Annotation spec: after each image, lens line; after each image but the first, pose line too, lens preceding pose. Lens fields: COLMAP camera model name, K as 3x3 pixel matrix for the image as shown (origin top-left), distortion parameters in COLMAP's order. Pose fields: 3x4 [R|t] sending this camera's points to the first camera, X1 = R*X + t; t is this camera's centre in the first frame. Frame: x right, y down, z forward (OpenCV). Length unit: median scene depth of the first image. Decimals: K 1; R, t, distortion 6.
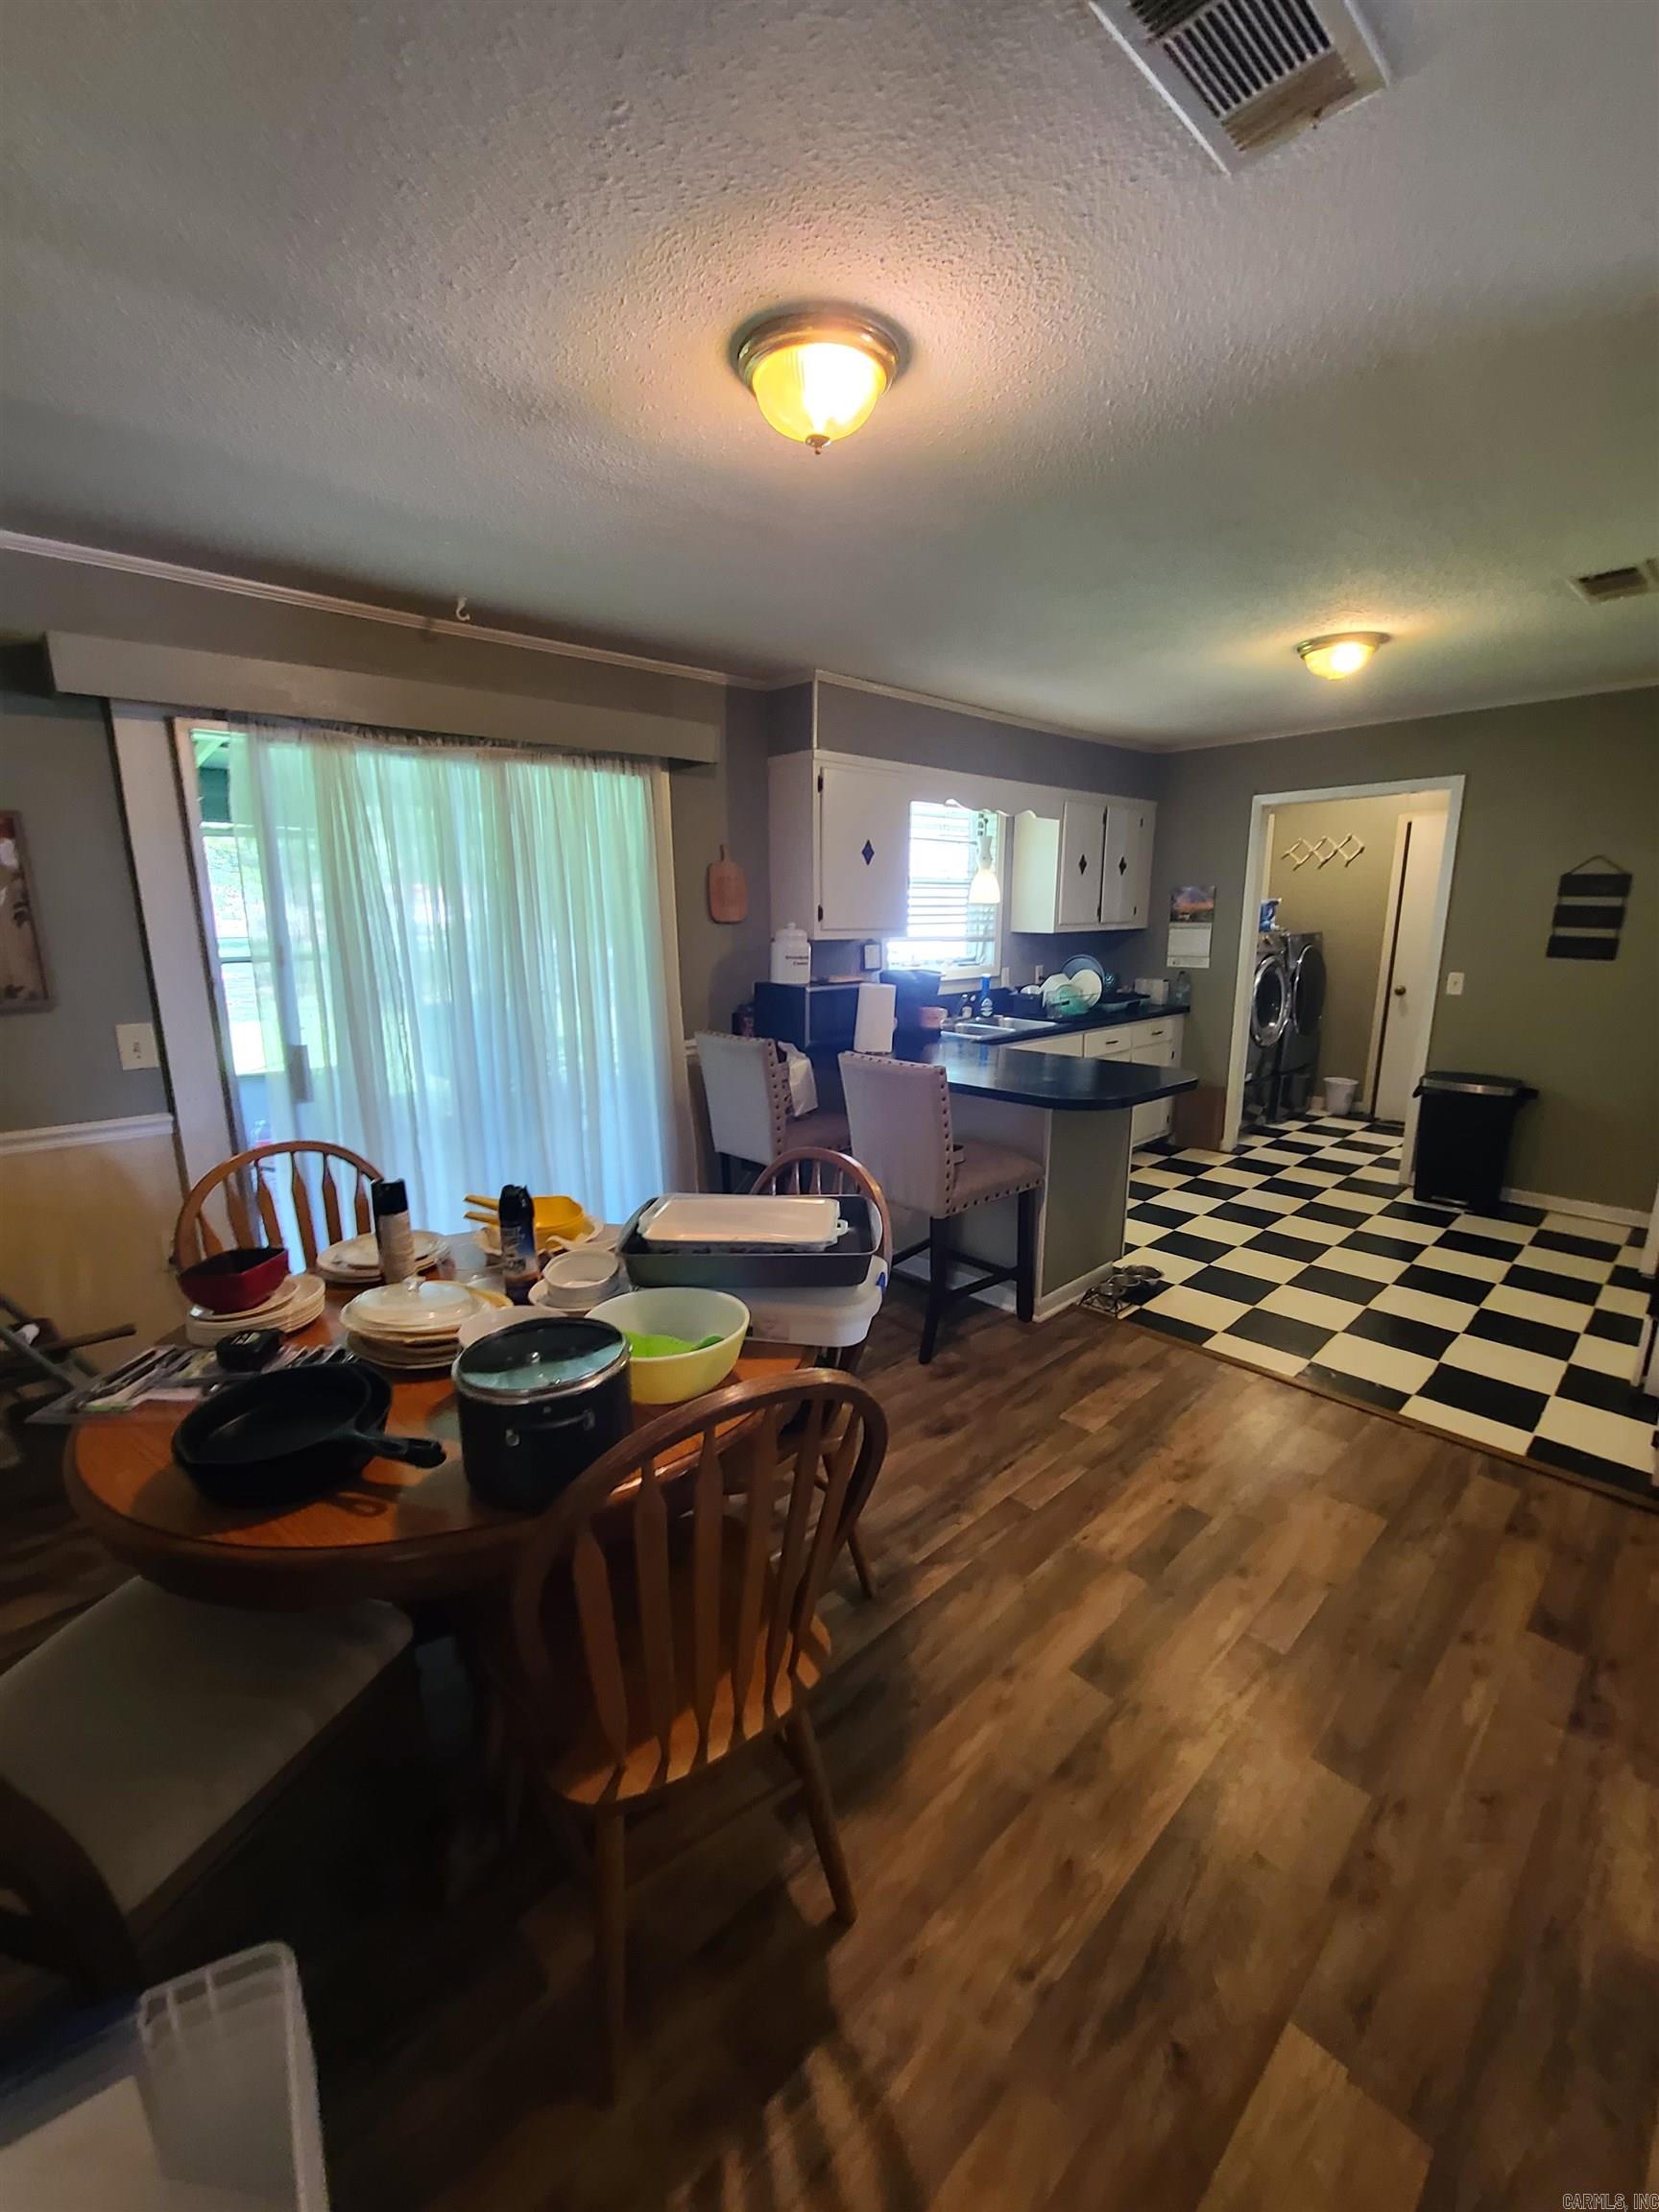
lens RADIAL K [[906.2, 0, 830.4], [0, 906.2, 1115.8], [0, 0, 1]] dist [0.000807, -0.001623]
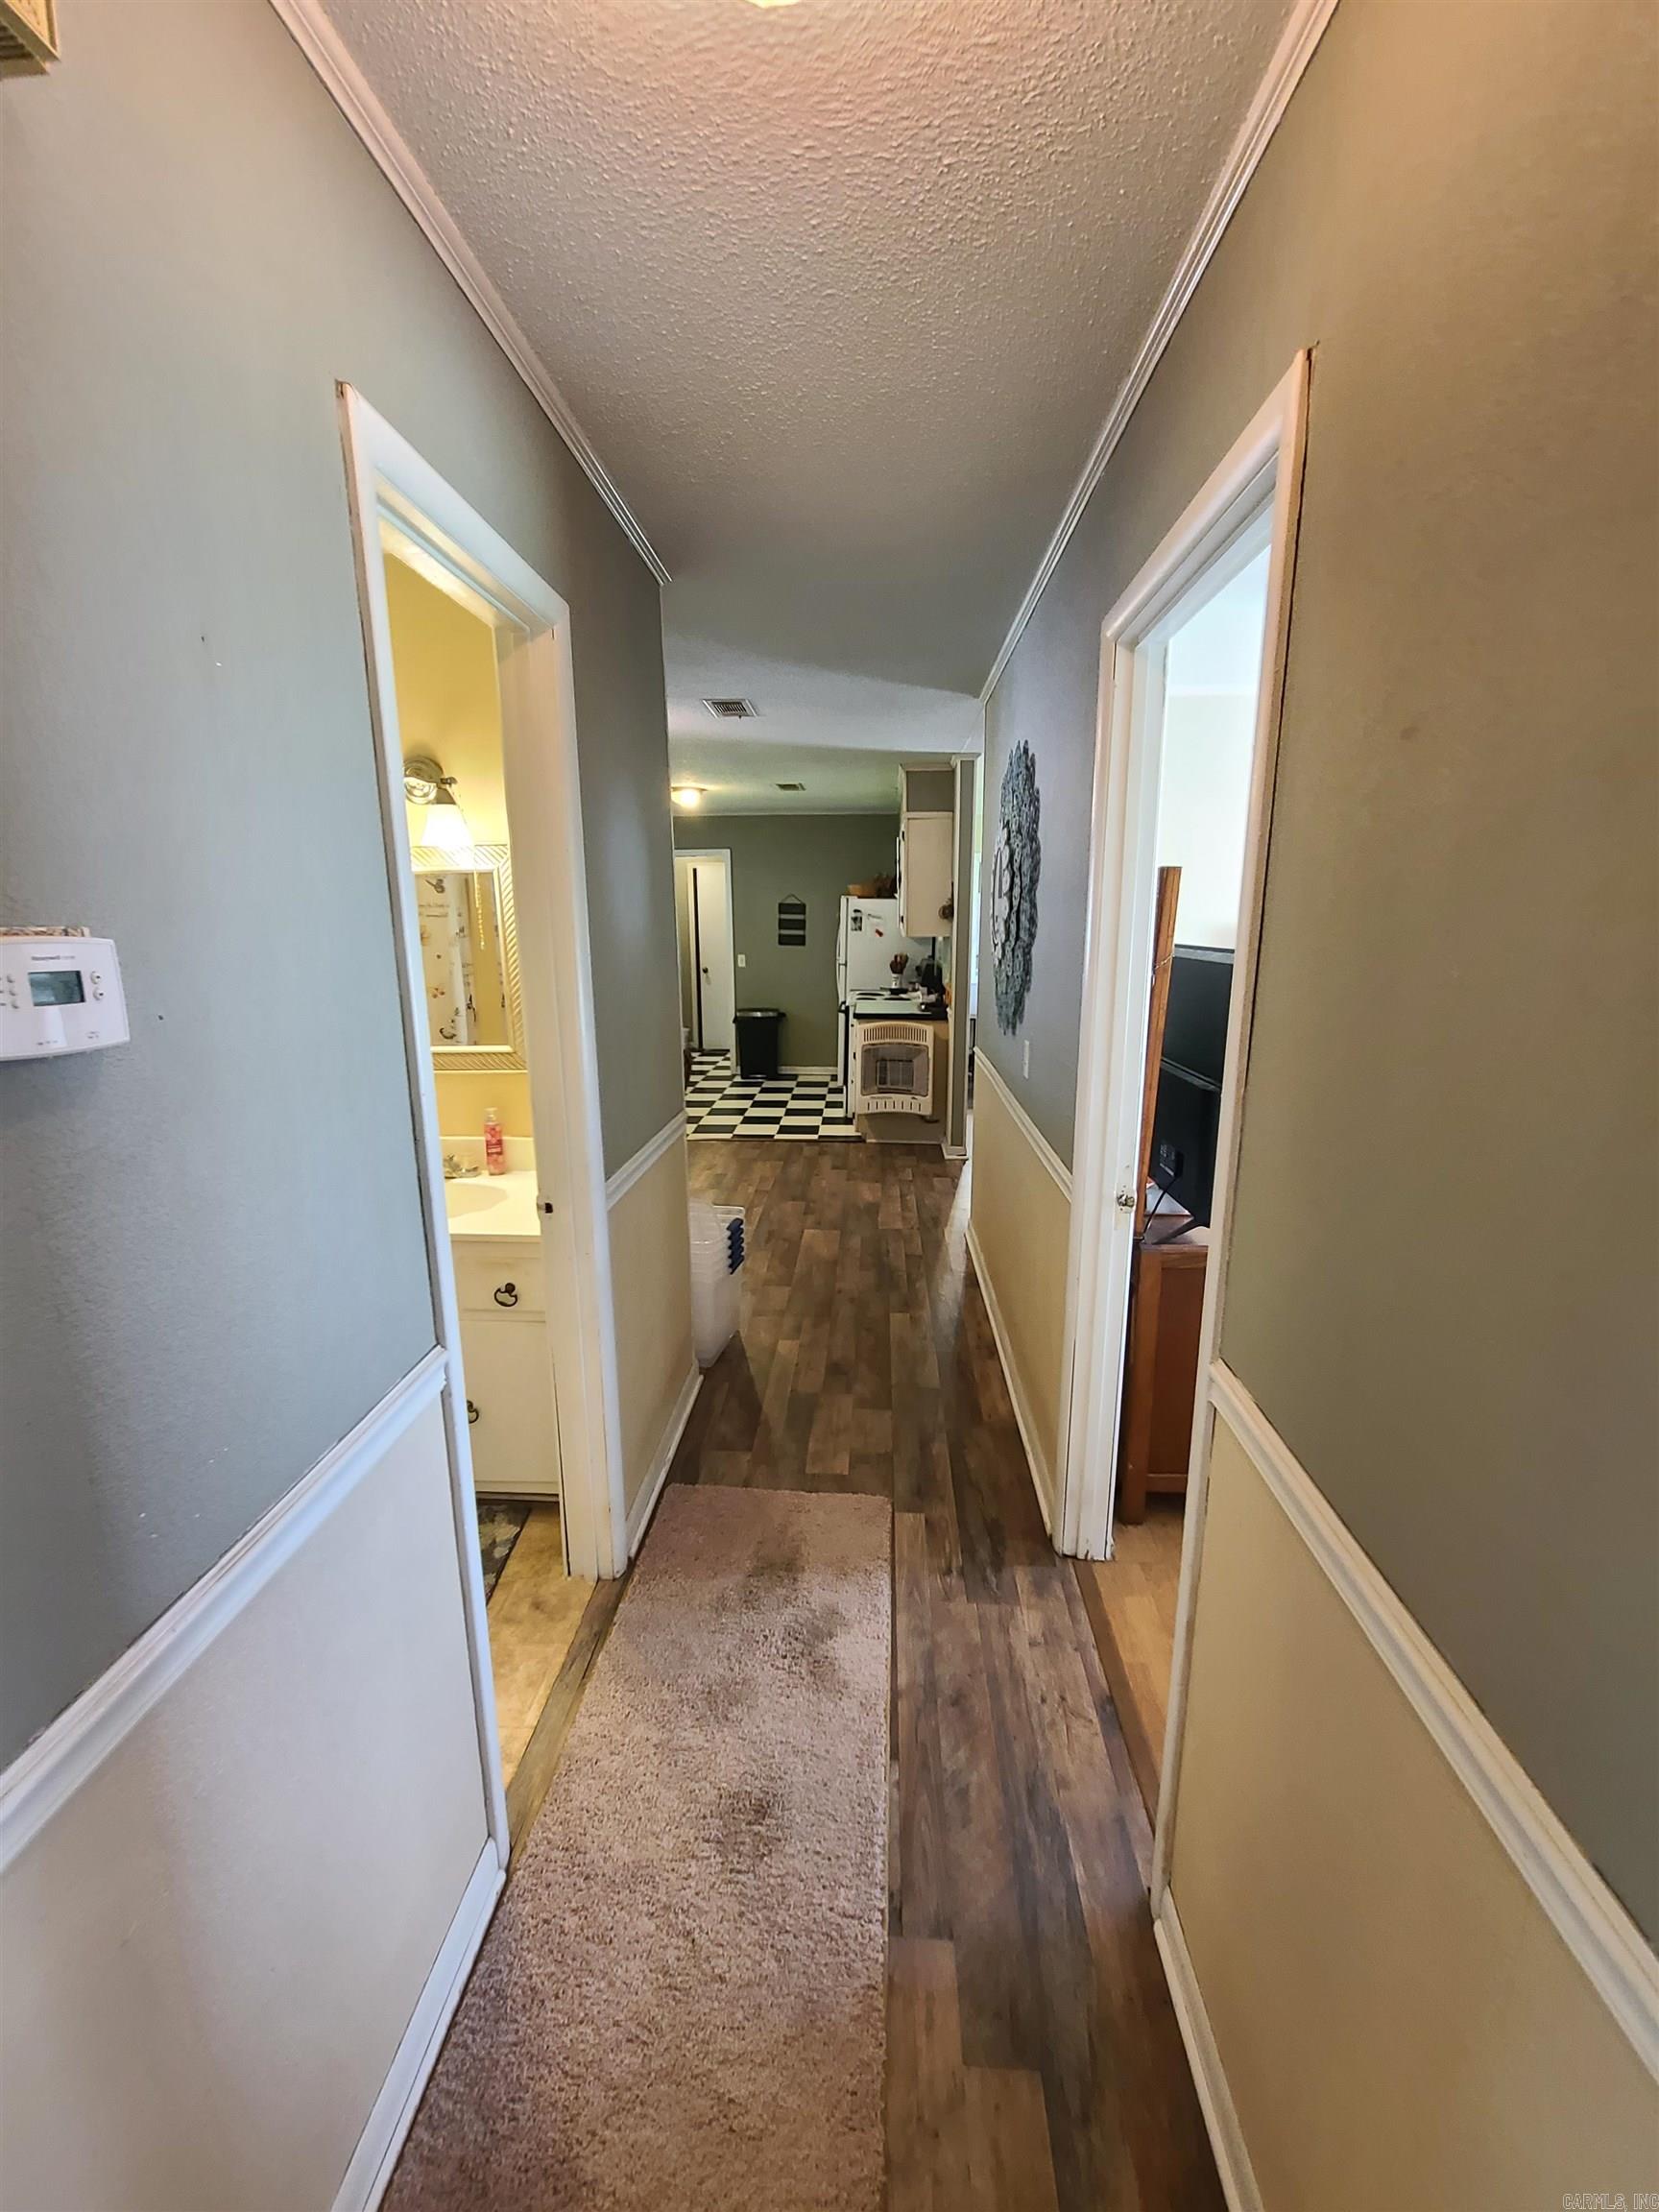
lens RADIAL K [[906.2, 0, 848.4], [0, 906.2, 1112.8], [0, 0, 1]] dist [0.000807, -0.001623]
pose [[0.710861, -0.141681, 0.688915, -0.634767], [0.151936, 0.987307, 0.046271, 0.145246], [-0.686726, 0.071779, 0.723364, -0.625187]]
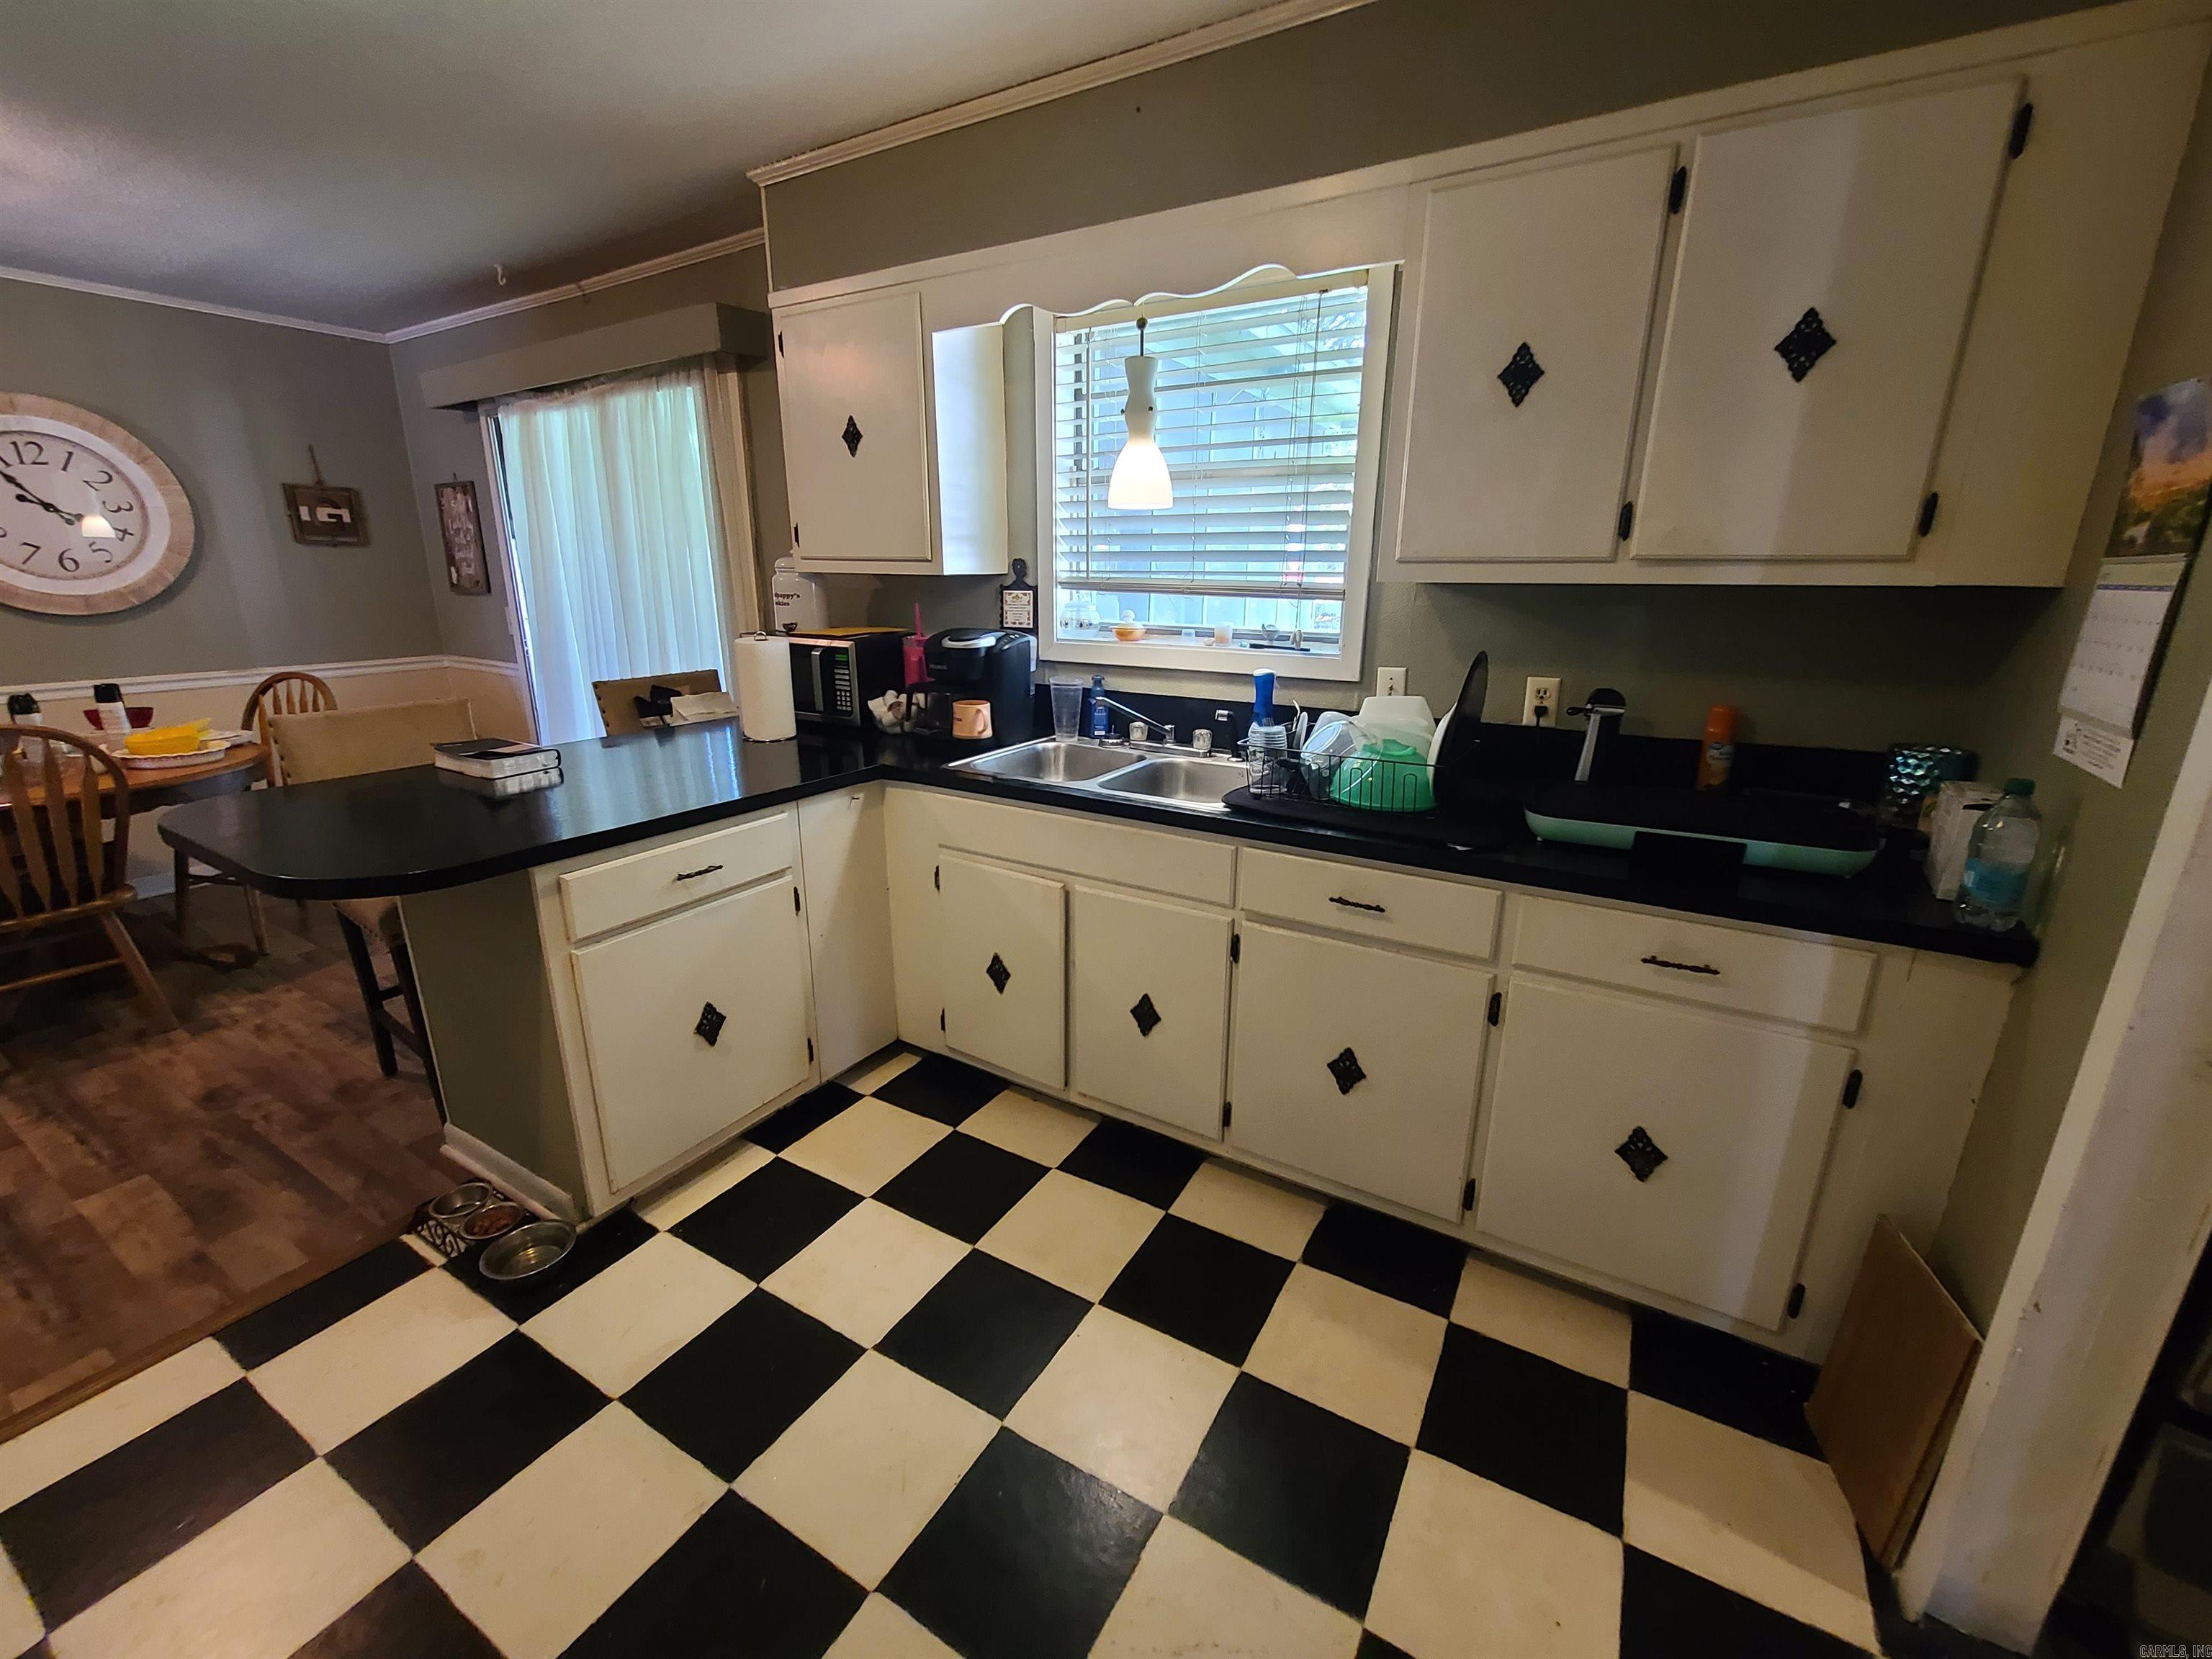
lens RADIAL K [[906.2, 0, 1111.4], [0, 906.2, 825.2], [0, 0, 1]] dist [0.000807, -0.001623]
pose [[0.269297, 0.272208, -0.923787, 0.873222], [-0.219932, 0.951258, 0.216189, -0.240259], [0.937608, 0.144951, 0.316039, 1.167140]]
